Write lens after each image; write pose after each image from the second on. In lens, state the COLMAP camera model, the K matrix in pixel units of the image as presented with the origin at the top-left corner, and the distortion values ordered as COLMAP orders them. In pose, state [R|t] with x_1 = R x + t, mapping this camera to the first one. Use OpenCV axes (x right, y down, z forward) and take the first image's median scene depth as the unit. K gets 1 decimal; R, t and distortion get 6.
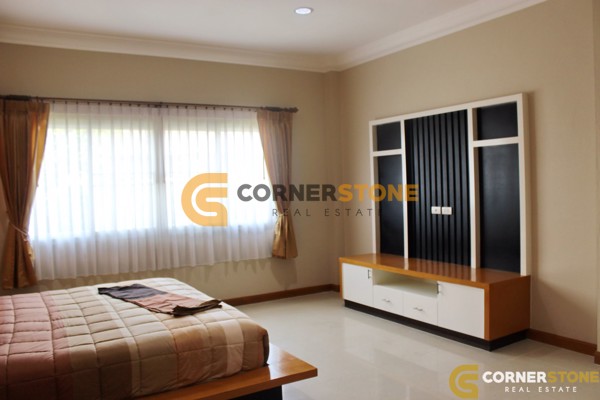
lens RADIAL K [[507.2, 0, 305.0], [0, 507.2, 199.9], [0, 0, 1]] dist [-0.157046, 0.132888]
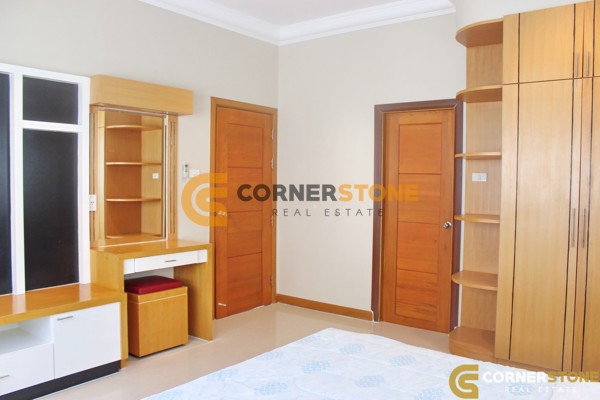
lens RADIAL K [[507.2, 0, 305.0], [0, 507.2, 199.9], [0, 0, 1]] dist [-0.157046, 0.132888]
pose [[-0.325605, -0.021155, 0.945269, -0.517756], [0.017881, 0.999433, 0.028526, -0.014600], [-0.945337, 0.026190, -0.325042, 0.905601]]
